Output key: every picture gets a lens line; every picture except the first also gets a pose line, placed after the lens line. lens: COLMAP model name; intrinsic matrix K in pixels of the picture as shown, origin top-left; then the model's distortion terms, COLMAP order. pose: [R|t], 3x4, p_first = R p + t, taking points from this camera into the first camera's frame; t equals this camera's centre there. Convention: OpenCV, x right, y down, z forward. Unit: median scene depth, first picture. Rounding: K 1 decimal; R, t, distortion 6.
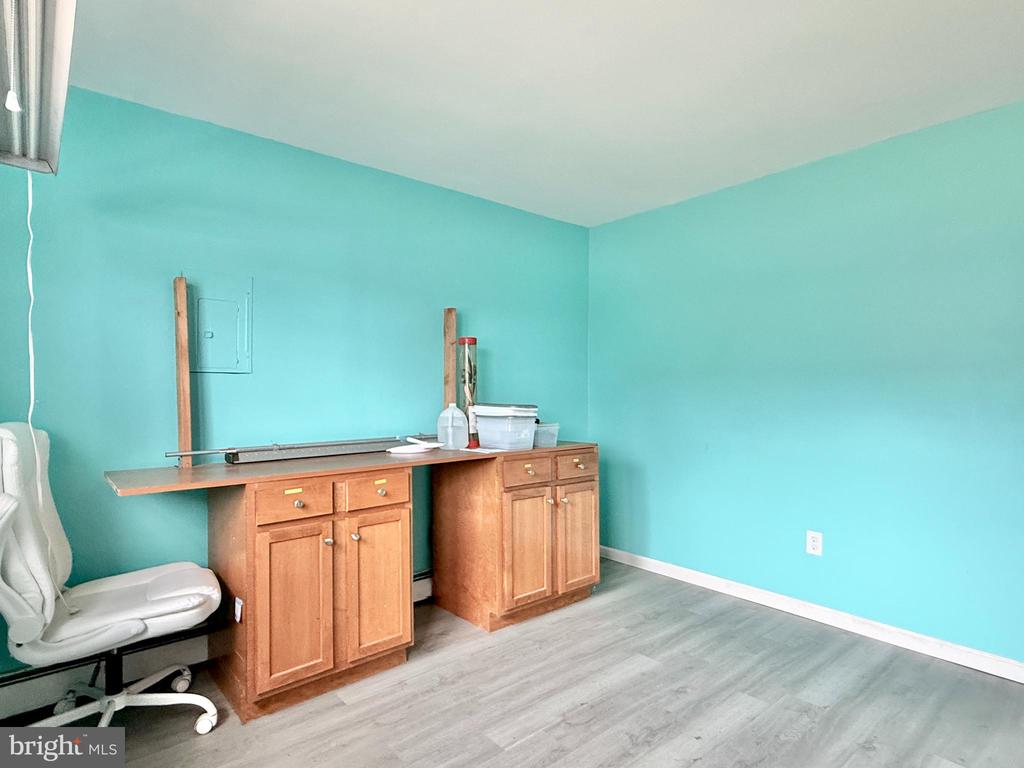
lens RADIAL K [[540.2, 0, 512.0], [0, 540.2, 384.0], [0, 0, 1]] dist [0.001087, 0.000502]
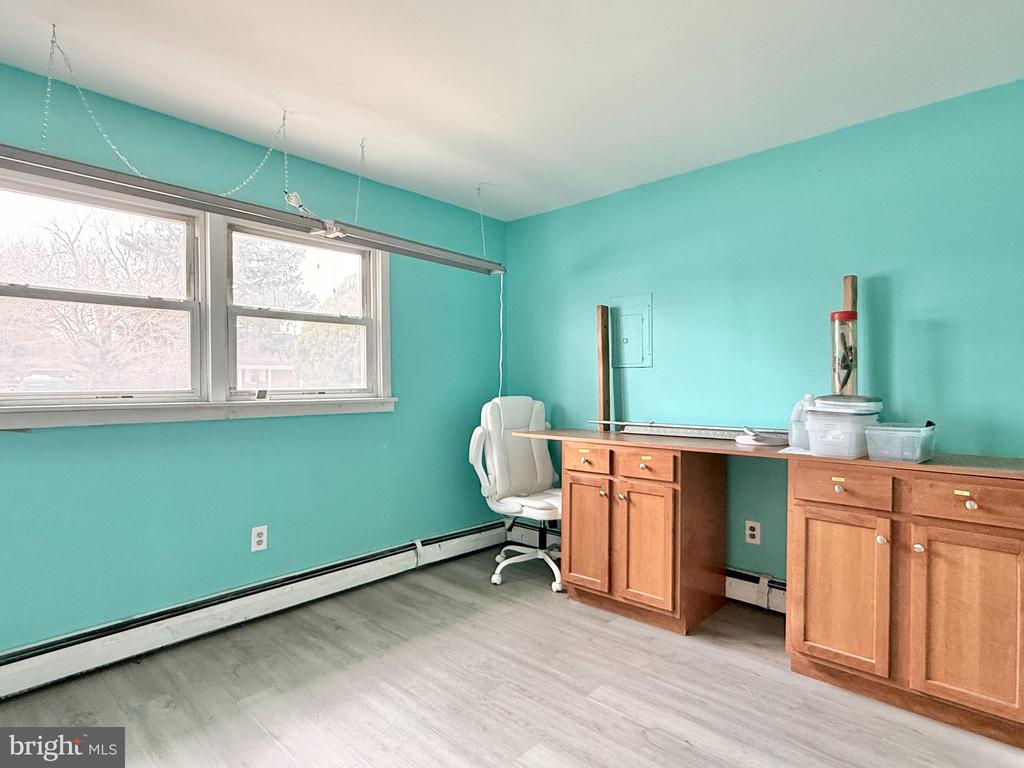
lens RADIAL K [[540.2, 0, 512.0], [0, 540.2, 384.0], [0, 0, 1]] dist [0.001087, 0.000502]
pose [[0.135714, -0.000298, -0.990748, 0.846320], [0.009876, 0.999951, 0.001052, 0.019051], [0.990699, -0.009927, 0.135710, 0.551094]]
